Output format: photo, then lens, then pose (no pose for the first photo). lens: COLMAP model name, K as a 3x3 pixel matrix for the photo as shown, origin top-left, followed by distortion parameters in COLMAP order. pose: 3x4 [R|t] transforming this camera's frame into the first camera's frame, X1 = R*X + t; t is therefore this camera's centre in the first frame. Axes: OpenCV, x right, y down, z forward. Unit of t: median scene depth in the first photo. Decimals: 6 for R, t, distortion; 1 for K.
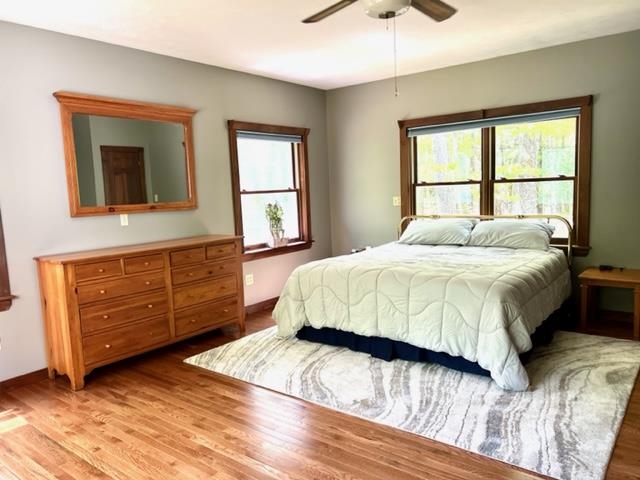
lens RADIAL K [[482.4, 0, 320.0], [0, 482.4, 240.0], [0, 0, 1]] dist [0.041892, -0.000798]
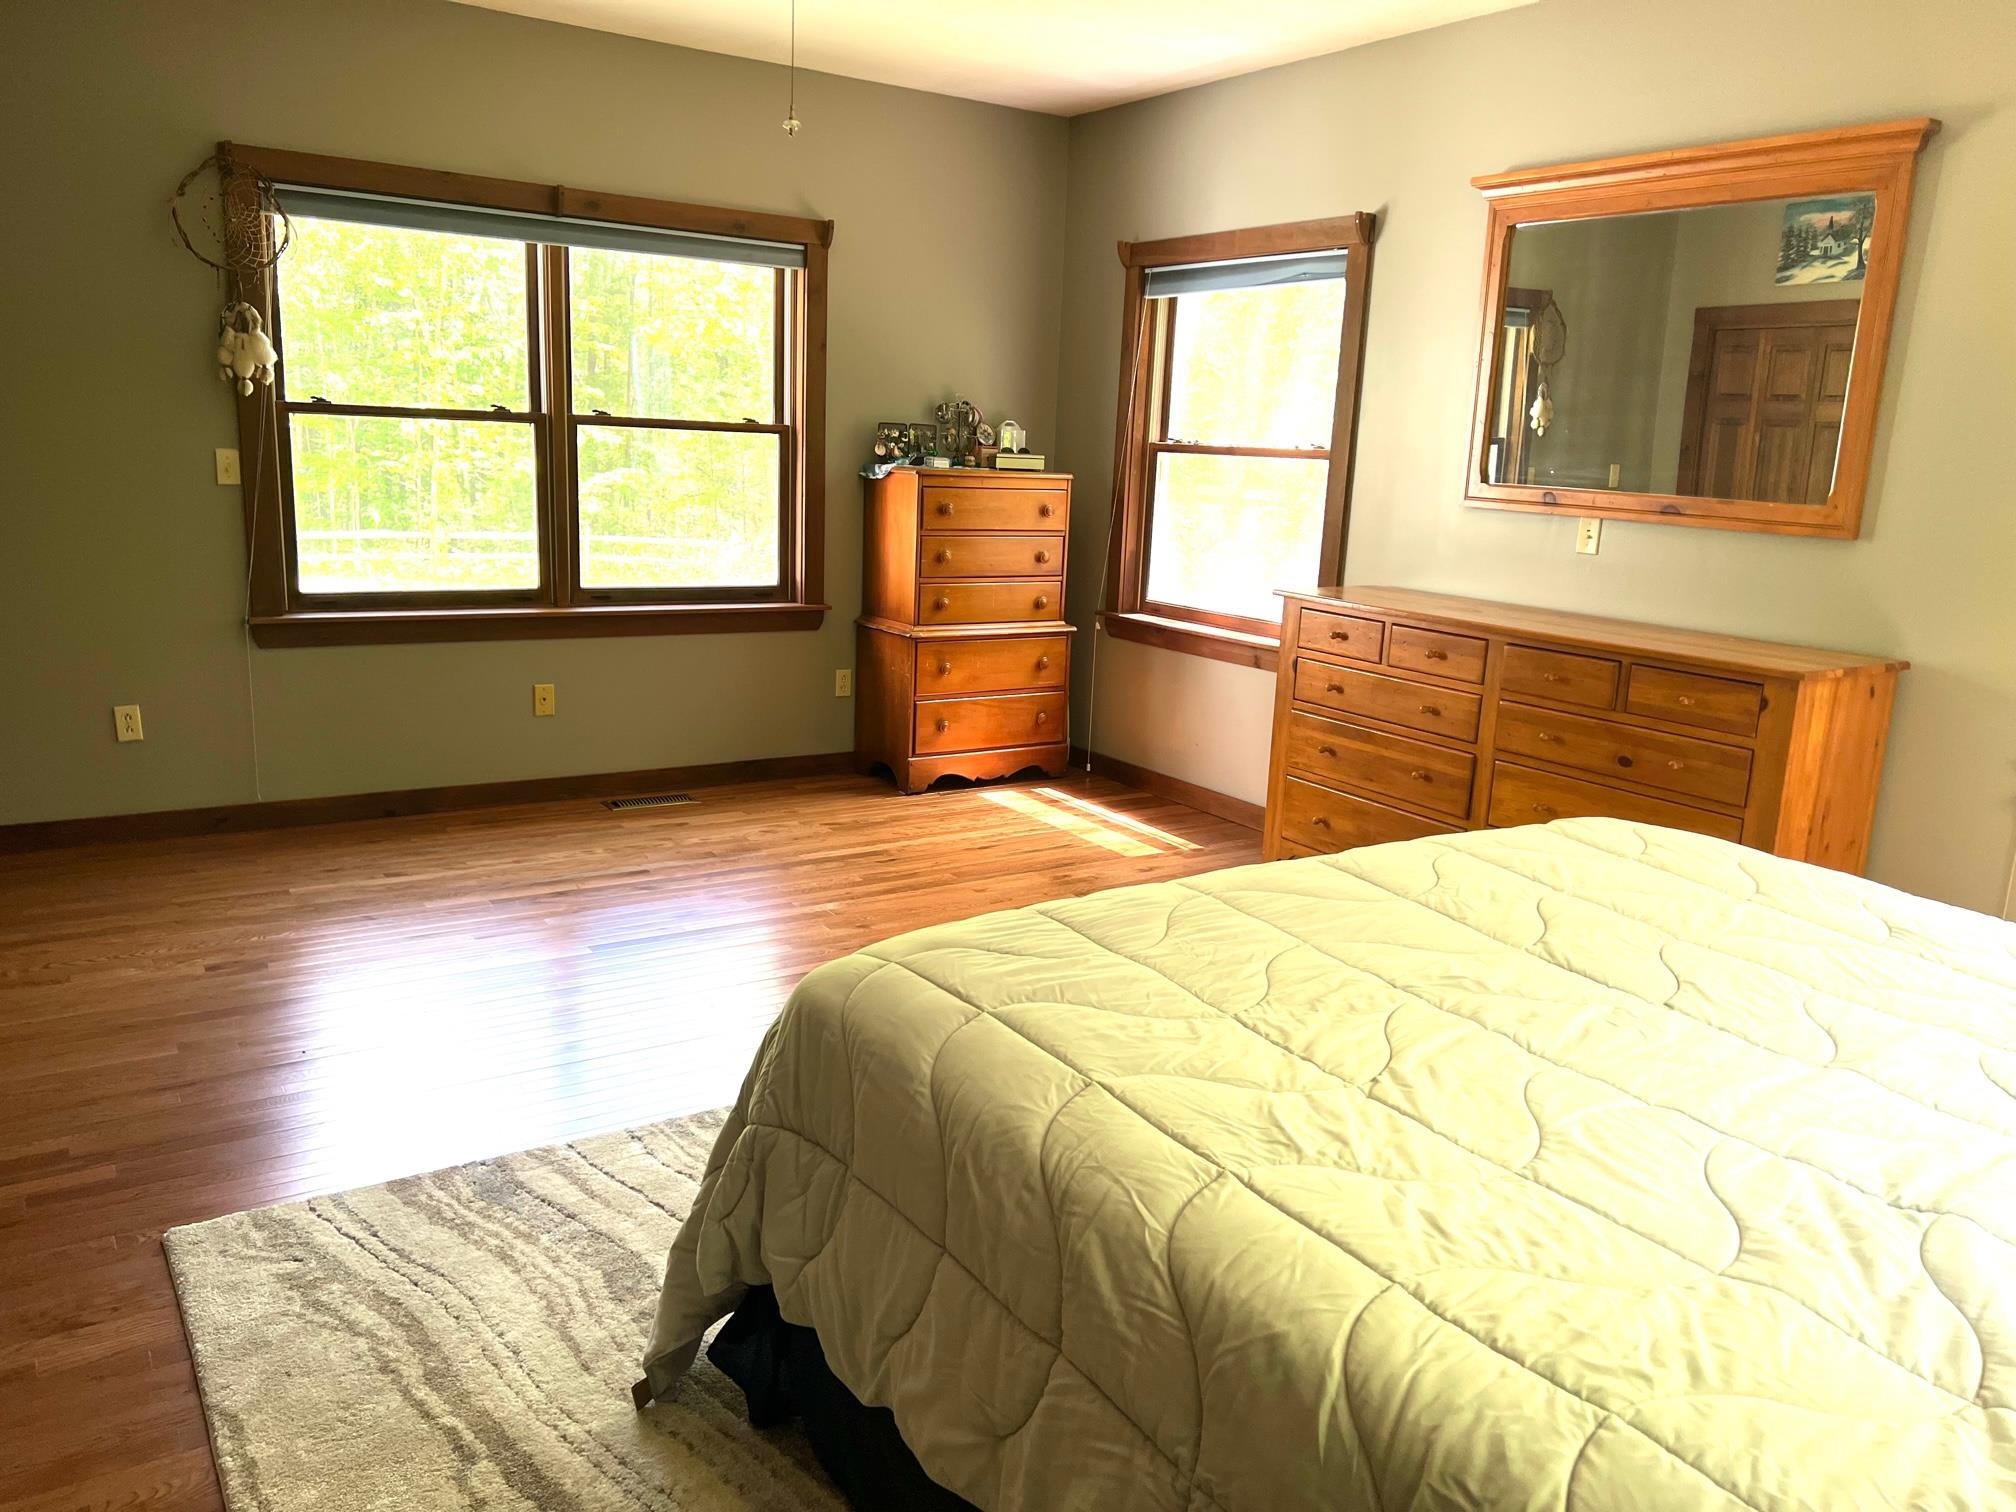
lens RADIAL K [[1519.7, 0, 1008.0], [0, 1519.7, 756.0], [0, 0, 1]] dist [0.041892, -0.000798]
pose [[-0.320259, 0.223554, -0.920575, 0.923186], [-0.137296, 0.950544, 0.278596, -0.174857], [0.937328, 0.215614, -0.273727, 1.235577]]
